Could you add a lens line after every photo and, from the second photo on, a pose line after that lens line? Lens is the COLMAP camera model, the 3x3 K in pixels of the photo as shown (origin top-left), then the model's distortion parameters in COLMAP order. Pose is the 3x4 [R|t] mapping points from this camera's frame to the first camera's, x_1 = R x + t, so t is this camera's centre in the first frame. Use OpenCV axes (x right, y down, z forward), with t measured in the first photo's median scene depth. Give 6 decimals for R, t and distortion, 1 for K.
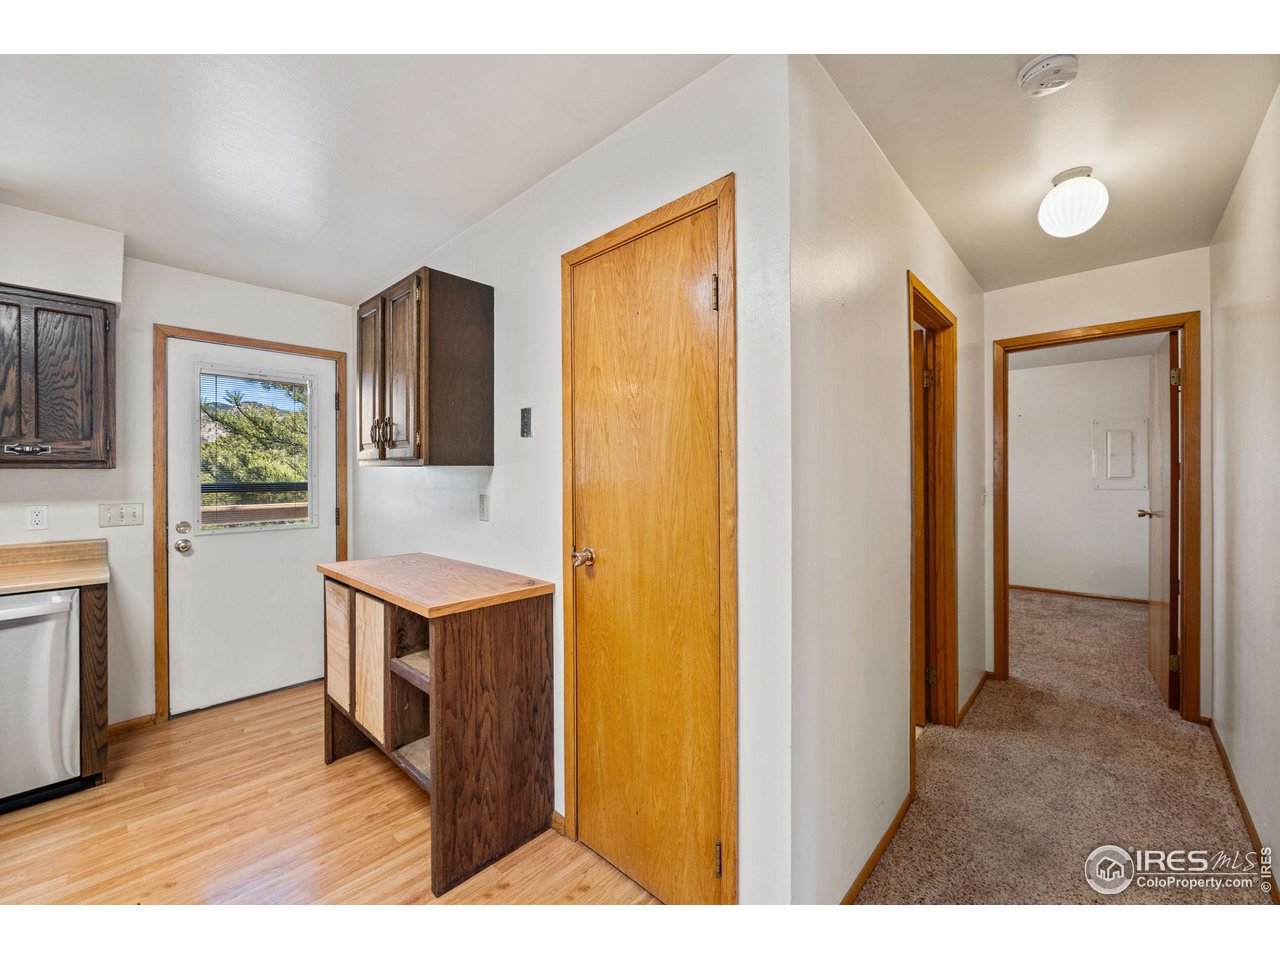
lens RADIAL K [[517.1, 0, 645.2], [0, 517.1, 473.5], [0, 0, 1]] dist [-0.011504, -0.000091]
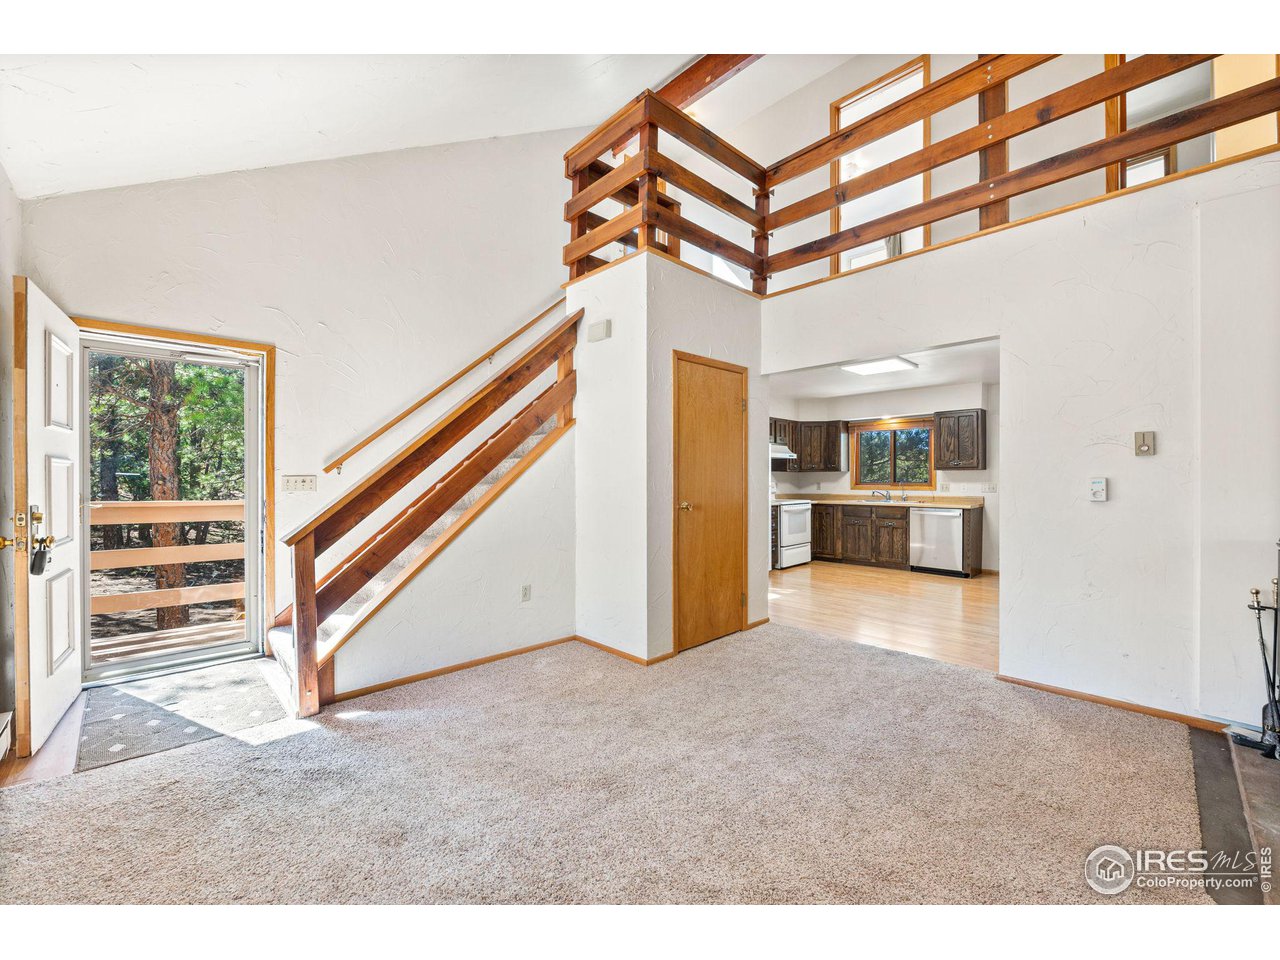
lens RADIAL K [[517.1, 0, 634.8], [0, 517.1, 487.0], [0, 0, 1]] dist [-0.011504, -0.000091]
pose [[-0.063757, 0.017273, -0.997816, 1.913034], [0.002406, 0.999850, 0.017154, 0.033503], [0.997963, -0.001307, -0.063789, -0.695602]]
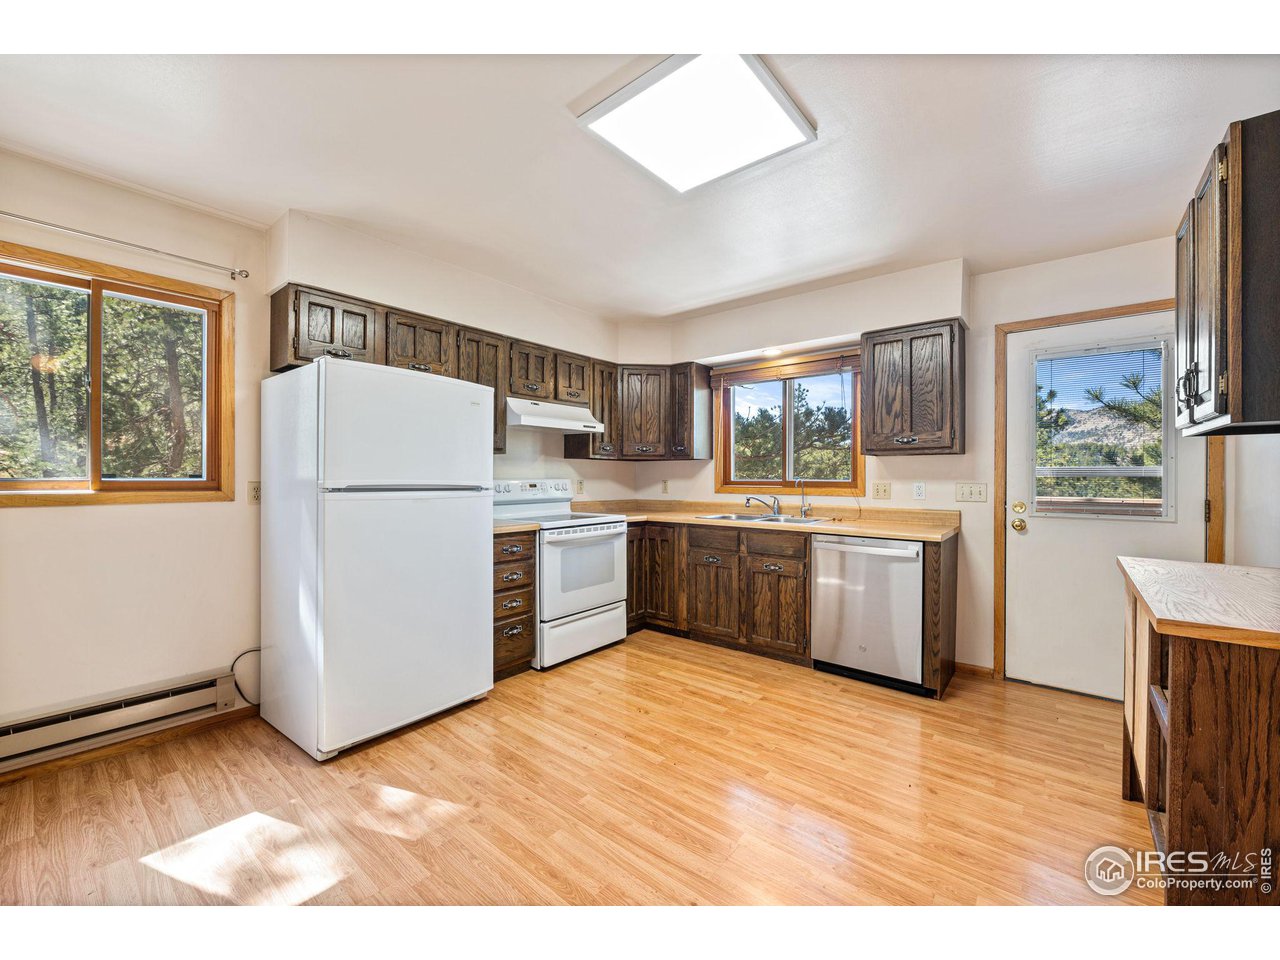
lens RADIAL K [[517.1, 0, 632.5], [0, 517.1, 477.7], [0, 0, 1]] dist [-0.011504, -0.000091]
pose [[0.042437, 0.007669, -0.999070, 0.174450], [-0.002799, 0.999968, 0.007557, 0.045549], [0.999095, 0.002475, 0.042457, 0.176053]]
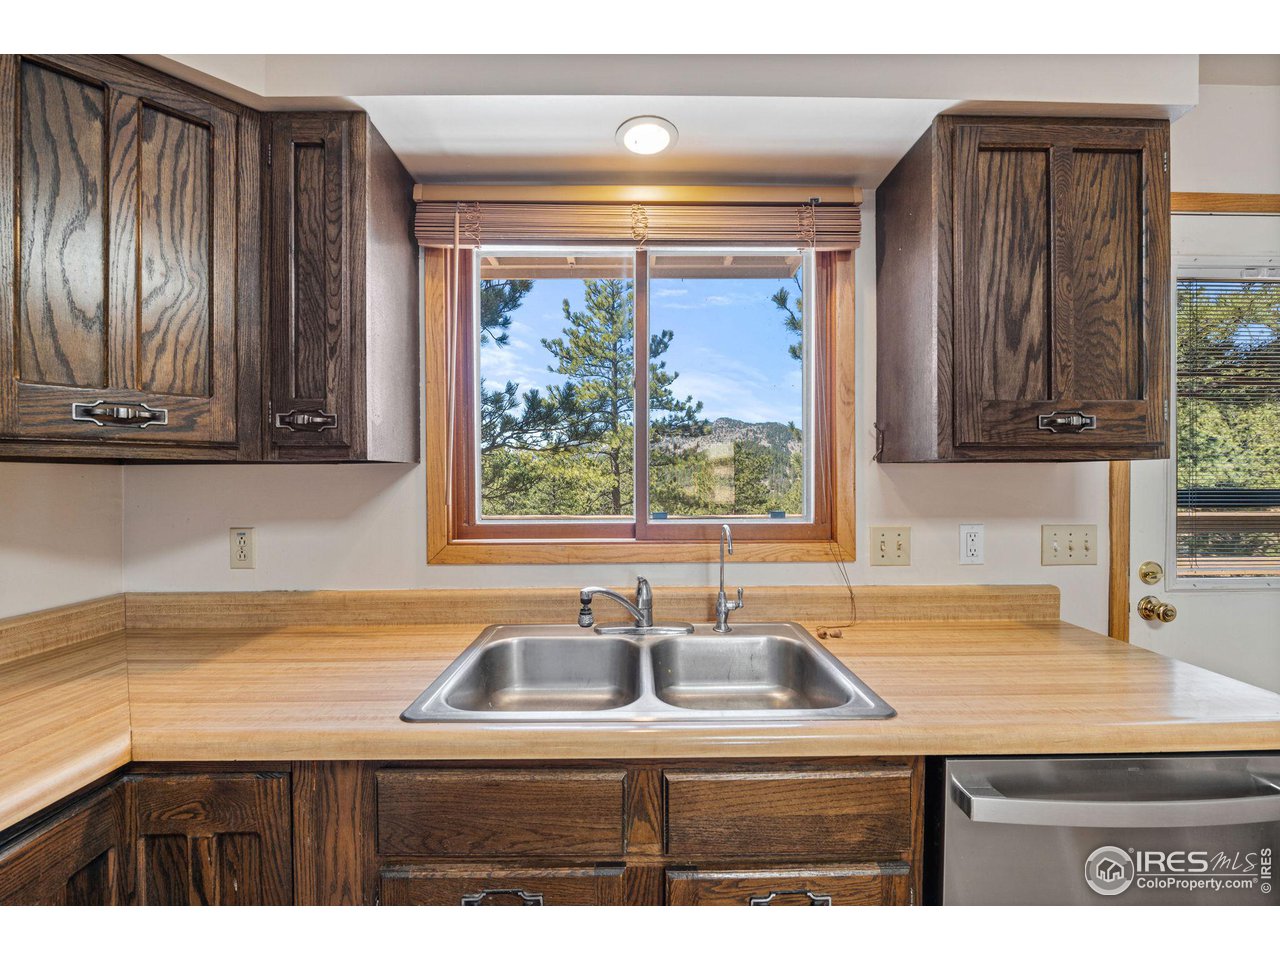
lens RADIAL K [[517.1, 0, 639.5], [0, 517.1, 482.2], [0, 0, 1]] dist [-0.011504, -0.000091]
pose [[0.684908, 0.007288, -0.728593, -1.093699], [-0.000539, 0.999955, 0.009496, 0.008163], [0.728630, -0.006111, 0.684881, 0.318625]]
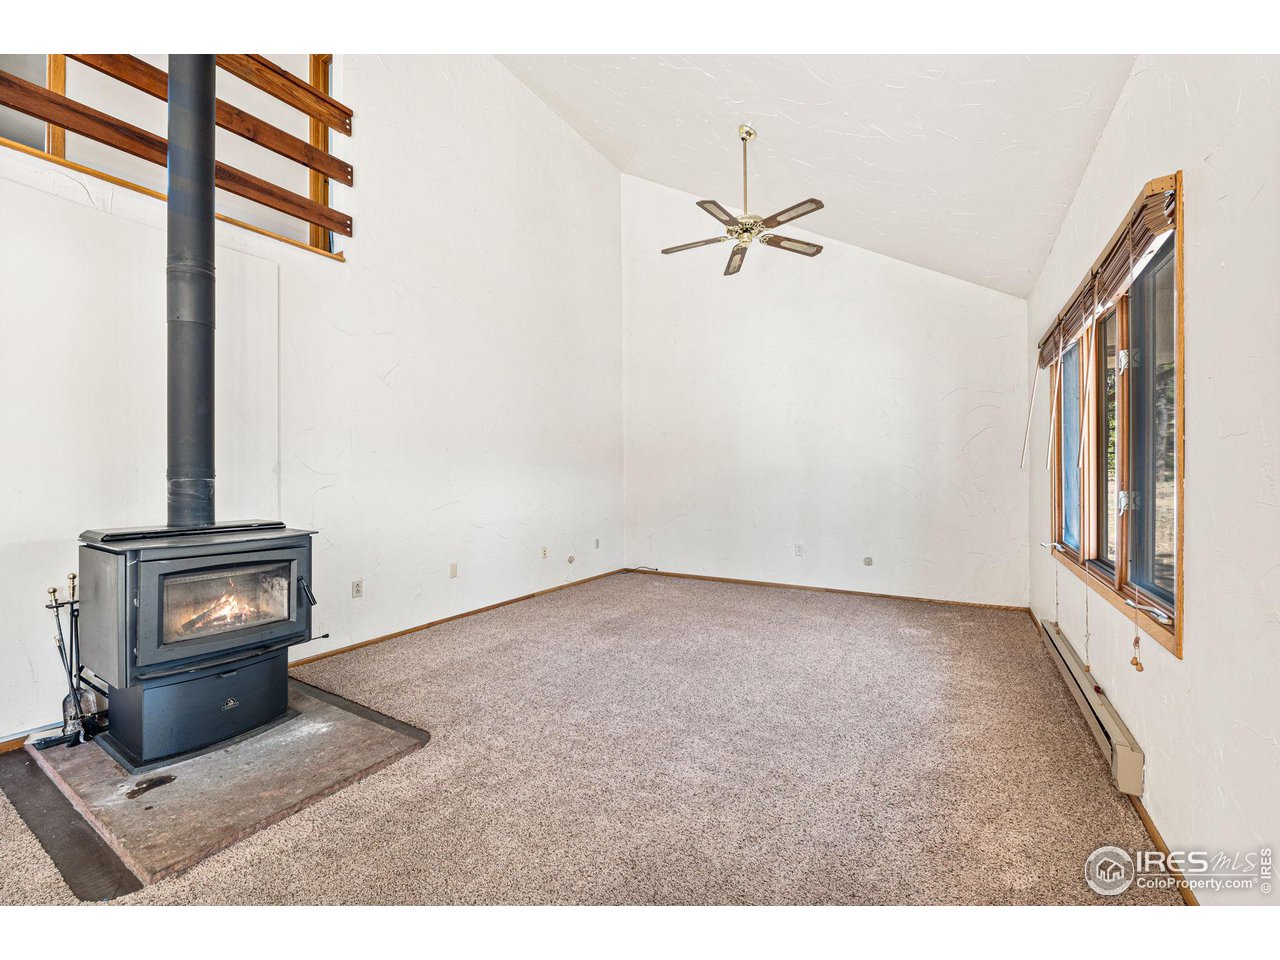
lens RADIAL K [[517.1, 0, 649.7], [0, 517.1, 484.7], [0, 0, 1]] dist [-0.011504, -0.000091]
pose [[0.975493, -0.004710, 0.219979, 1.775656], [0.001159, 0.999867, 0.016268, 0.034290], [-0.220027, -0.015615, 0.975369, -0.783671]]
